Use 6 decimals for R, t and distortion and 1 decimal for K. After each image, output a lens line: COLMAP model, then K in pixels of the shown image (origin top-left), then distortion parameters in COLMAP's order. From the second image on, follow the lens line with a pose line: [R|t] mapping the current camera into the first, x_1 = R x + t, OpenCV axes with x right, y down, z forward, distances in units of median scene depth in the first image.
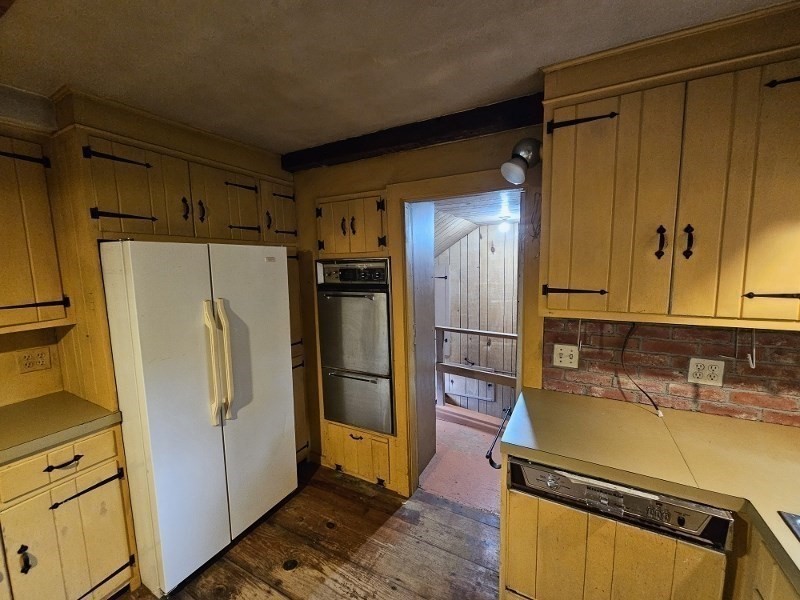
lens RADIAL K [[328.0, 0, 400.5], [0, 328.0, 301.5], [0, 0, 1]] dist [-0.000080, -0.000366]
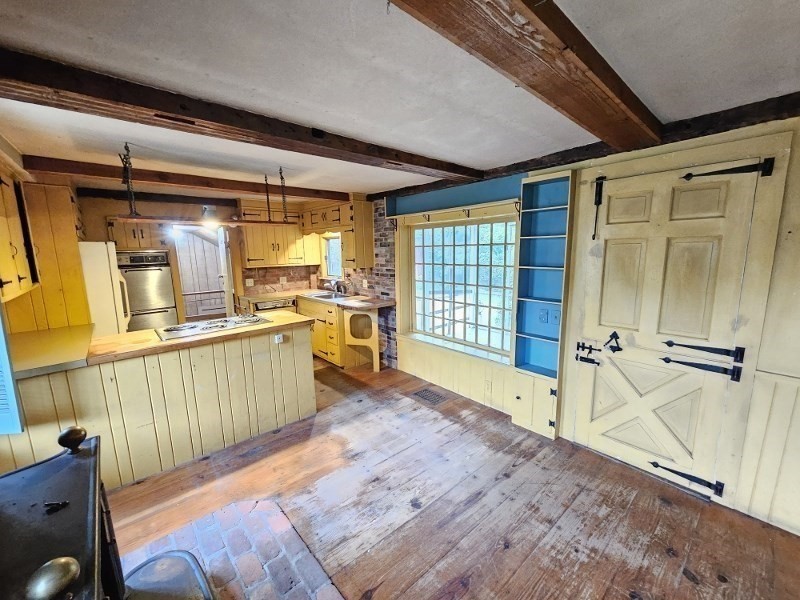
lens RADIAL K [[328.0, 0, 400.5], [0, 328.0, 301.5], [0, 0, 1]] dist [-0.000080, -0.000366]
pose [[0.344699, -0.136415, 0.928748, -1.947197], [0.125380, 0.987210, 0.098468, 0.220634], [-0.930302, 0.082505, 0.357394, -1.448599]]
